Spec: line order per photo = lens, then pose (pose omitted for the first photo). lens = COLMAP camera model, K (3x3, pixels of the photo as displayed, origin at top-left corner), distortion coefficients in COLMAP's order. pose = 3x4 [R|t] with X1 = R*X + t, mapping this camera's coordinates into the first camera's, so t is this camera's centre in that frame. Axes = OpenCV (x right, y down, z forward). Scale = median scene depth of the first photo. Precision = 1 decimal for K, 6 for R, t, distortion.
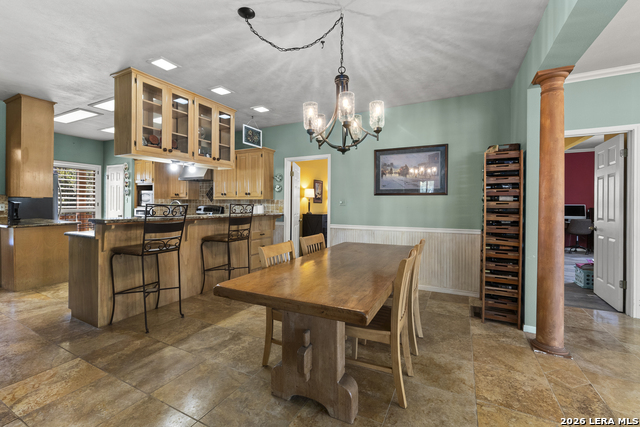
lens RADIAL K [[275.6, 0, 320.7], [0, 275.6, 204.3], [0, 0, 1]] dist [-0.010726, 0.001177]
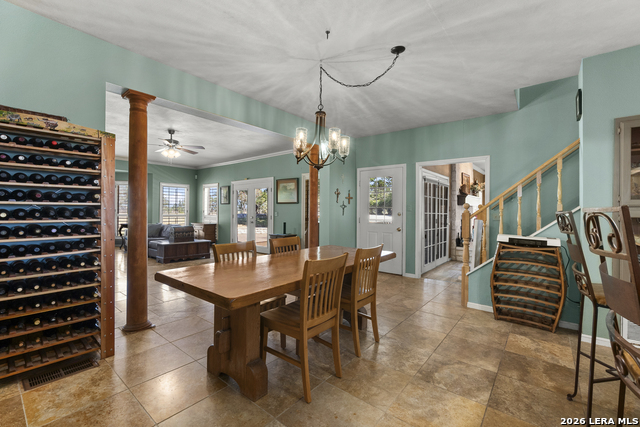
lens RADIAL K [[275.6, 0, 316.4], [0, 275.6, 211.4], [0, 0, 1]] dist [-0.010726, 0.001177]
pose [[-0.974708, -0.014910, 0.222984, -0.128534], [-0.015031, 0.999886, 0.001155, 0.006693], [-0.222976, -0.002226, -0.974821, 1.435075]]
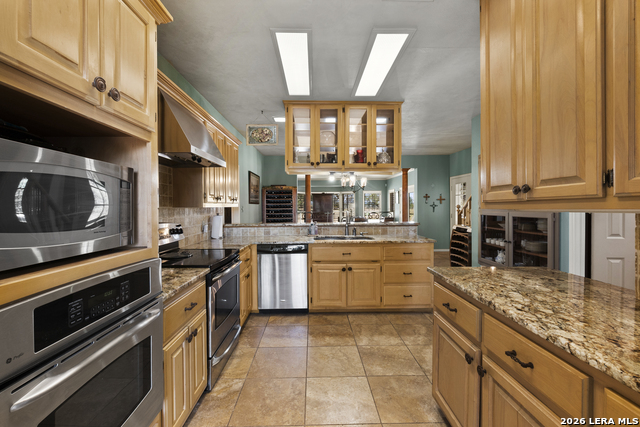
lens RADIAL K [[275.6, 0, 317.7], [0, 275.6, 209.0], [0, 0, 1]] dist [-0.010726, 0.001177]
pose [[-0.468470, -0.014838, 0.883355, -1.527398], [0.001892, 0.999840, 0.017799, -0.039064], [-0.883478, 0.010009, -0.468367, 1.770882]]
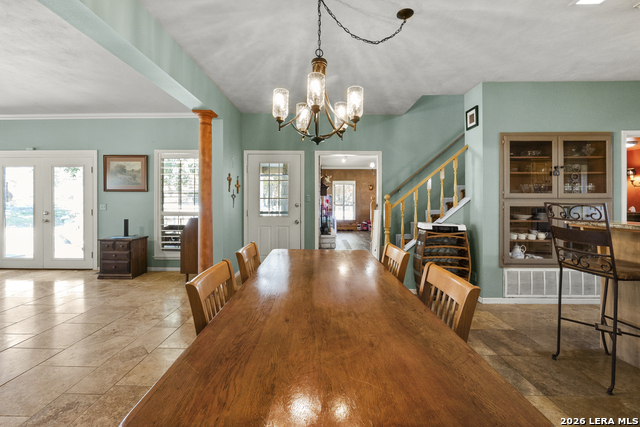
lens RADIAL K [[275.6, 0, 313.2], [0, 275.6, 202.6], [0, 0, 1]] dist [-0.010726, 0.001177]
pose [[-0.903406, -0.007625, -0.428718, 0.299692], [-0.007841, 0.999968, -0.001261, 0.004386], [0.428714, 0.002223, -0.903437, 1.136175]]
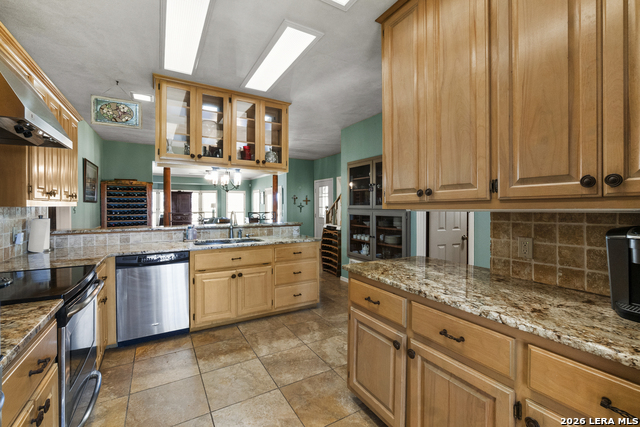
lens RADIAL K [[275.6, 0, 319.4], [0, 275.6, 208.6], [0, 0, 1]] dist [-0.010726, 0.001177]
pose [[-0.842619, -0.012714, 0.538360, -1.415924], [-0.006669, 0.999891, 0.013176, -0.037181], [-0.538469, 0.007512, -0.842612, 1.825881]]
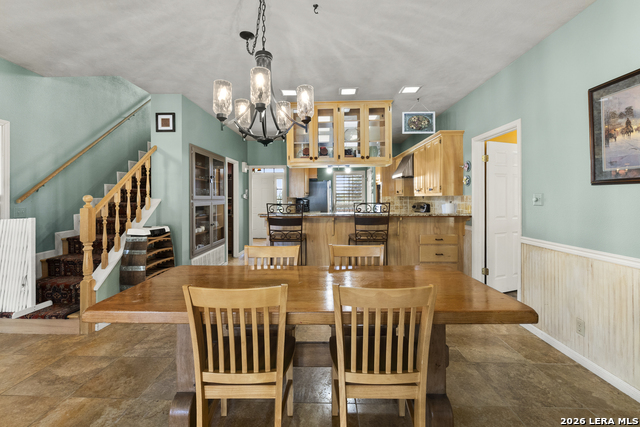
lens RADIAL K [[275.6, 0, 323.1], [0, 275.6, 195.7], [0, 0, 1]] dist [-0.010726, 0.001177]
pose [[0.430470, -0.012179, -0.902523, 0.560608], [0.007264, 0.999923, -0.010029, -0.018363], [0.902576, -0.002239, 0.430525, 0.519332]]
